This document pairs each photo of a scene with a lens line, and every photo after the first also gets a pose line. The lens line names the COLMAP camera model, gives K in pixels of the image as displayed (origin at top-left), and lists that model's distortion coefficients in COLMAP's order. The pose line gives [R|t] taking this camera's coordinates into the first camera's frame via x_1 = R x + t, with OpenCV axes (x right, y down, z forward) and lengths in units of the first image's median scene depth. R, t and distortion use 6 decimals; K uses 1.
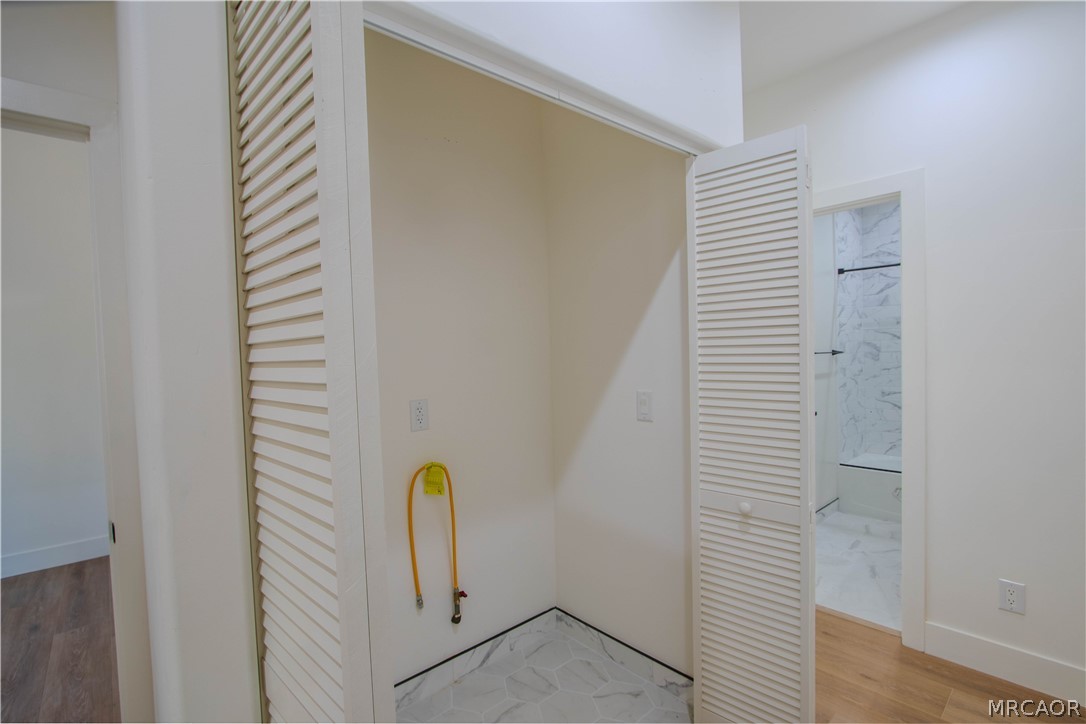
lens RADIAL K [[507.6, 0, 537.2], [0, 507.6, 354.8], [0, 0, 1]] dist [-0.012672, 0.001715]
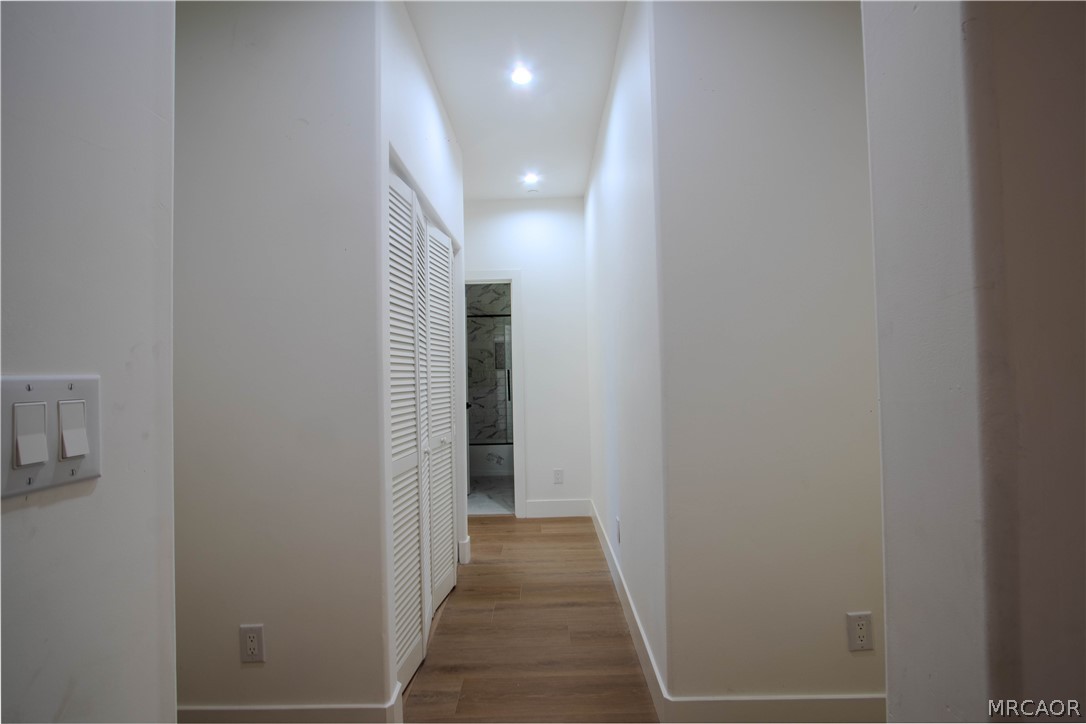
lens RADIAL K [[507.6, 0, 543.3], [0, 507.6, 355.2], [0, 0, 1]] dist [-0.012672, 0.001715]
pose [[0.667374, 0.029819, 0.744125, -0.334251], [0.027039, 0.997569, -0.064225, 0.051083], [-0.744231, 0.062982, 0.664946, -0.195080]]
